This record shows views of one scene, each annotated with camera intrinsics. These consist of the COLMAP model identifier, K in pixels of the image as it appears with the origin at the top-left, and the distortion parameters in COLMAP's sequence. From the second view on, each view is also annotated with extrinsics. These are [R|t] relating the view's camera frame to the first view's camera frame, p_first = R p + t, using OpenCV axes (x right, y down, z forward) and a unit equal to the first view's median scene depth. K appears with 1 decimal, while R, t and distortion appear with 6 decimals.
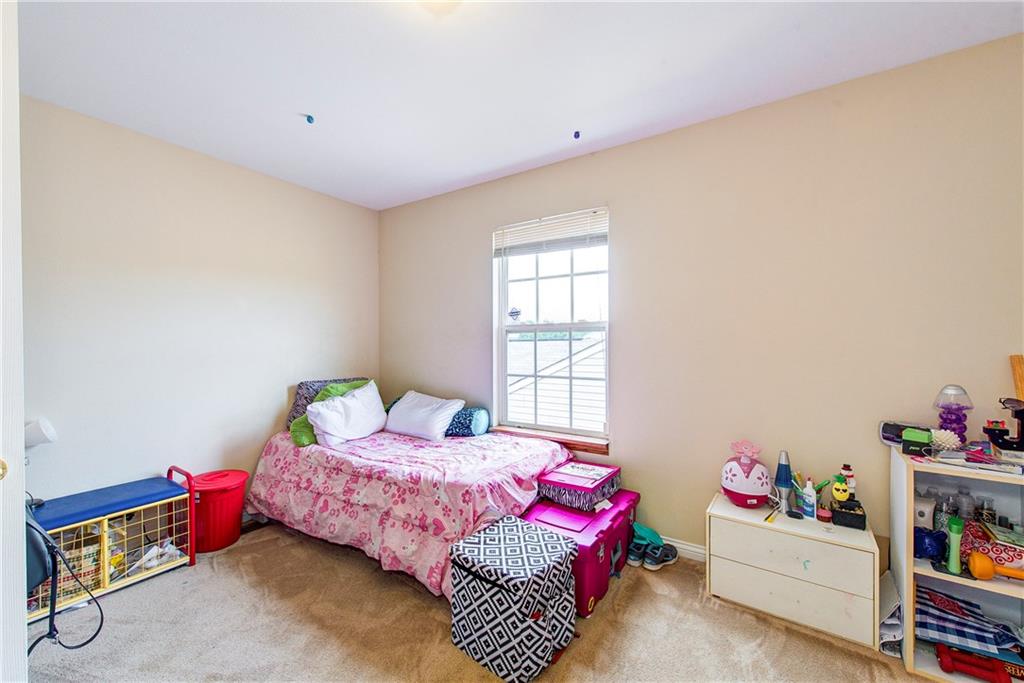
lens RADIAL K [[396.5, 0, 511.7], [0, 396.5, 344.6], [0, 0, 1]] dist [0.001839, -0.000276]
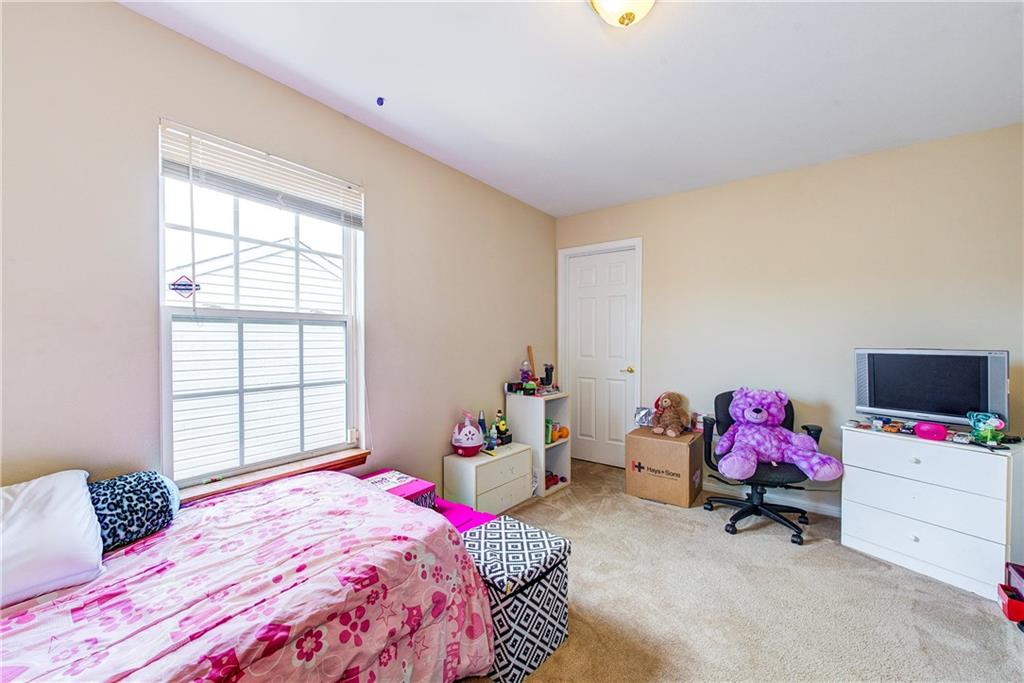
lens RADIAL K [[396.5, 0, 511.7], [0, 396.5, 344.6], [0, 0, 1]] dist [0.001839, -0.000276]
pose [[0.061988, -0.009321, 0.998033, -0.745986], [-0.000067, 0.999956, 0.009343, -0.001214], [-0.998077, -0.000646, 0.061985, 0.707551]]
